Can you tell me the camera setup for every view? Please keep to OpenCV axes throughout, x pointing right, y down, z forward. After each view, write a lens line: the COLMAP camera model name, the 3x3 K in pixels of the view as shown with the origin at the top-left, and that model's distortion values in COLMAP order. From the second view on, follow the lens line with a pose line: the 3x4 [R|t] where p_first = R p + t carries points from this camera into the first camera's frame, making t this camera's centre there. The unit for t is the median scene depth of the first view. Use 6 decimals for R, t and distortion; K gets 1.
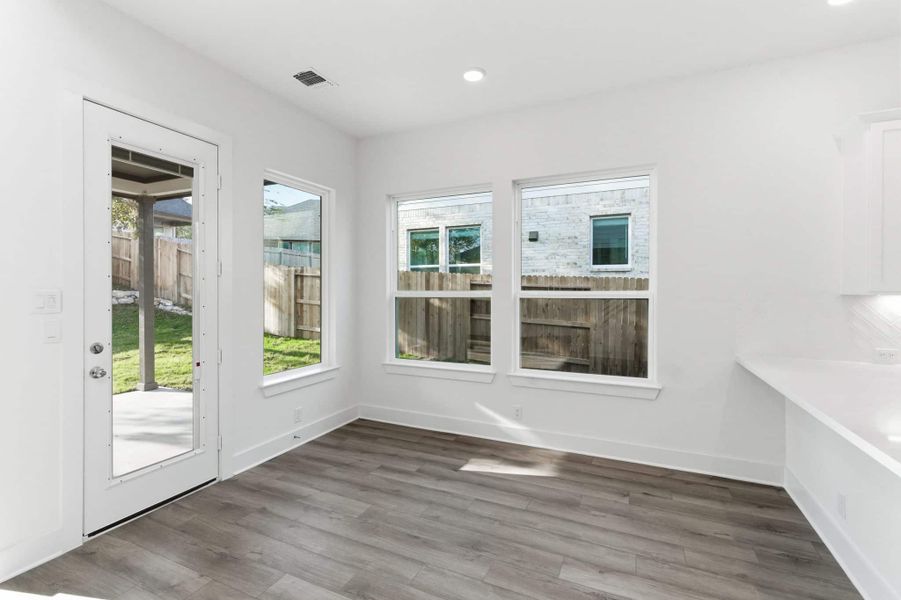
lens RADIAL K [[416.4, 0, 454.2], [0, 416.4, 297.0], [0, 0, 1]] dist [0.000363, 0.000909]
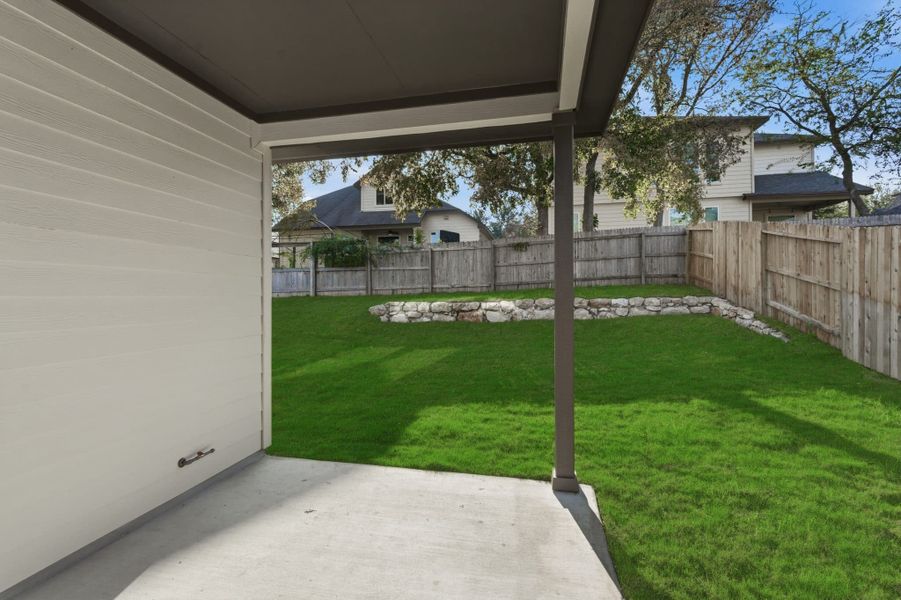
lens RADIAL K [[416.4, 0, 454.2], [0, 416.4, 297.0], [0, 0, 1]] dist [0.000363, 0.000909]
pose [[0.204025, -0.005114, -0.978952, -0.169858], [-0.011365, 0.999907, -0.007592, -0.004531], [0.978900, 0.012675, 0.203948, 0.529001]]
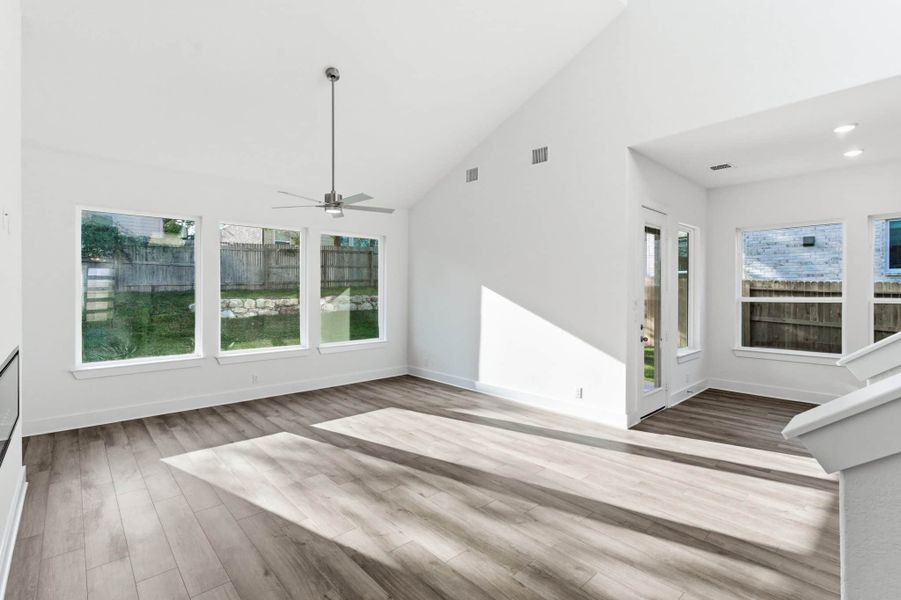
lens RADIAL K [[416.4, 0, 454.2], [0, 416.4, 297.0], [0, 0, 1]] dist [0.000363, 0.000909]
pose [[0.917625, 0.002772, -0.397439, -0.210285], [-0.004945, 0.999978, -0.004443, -0.002018], [0.397418, 0.006042, 0.917618, -0.289166]]
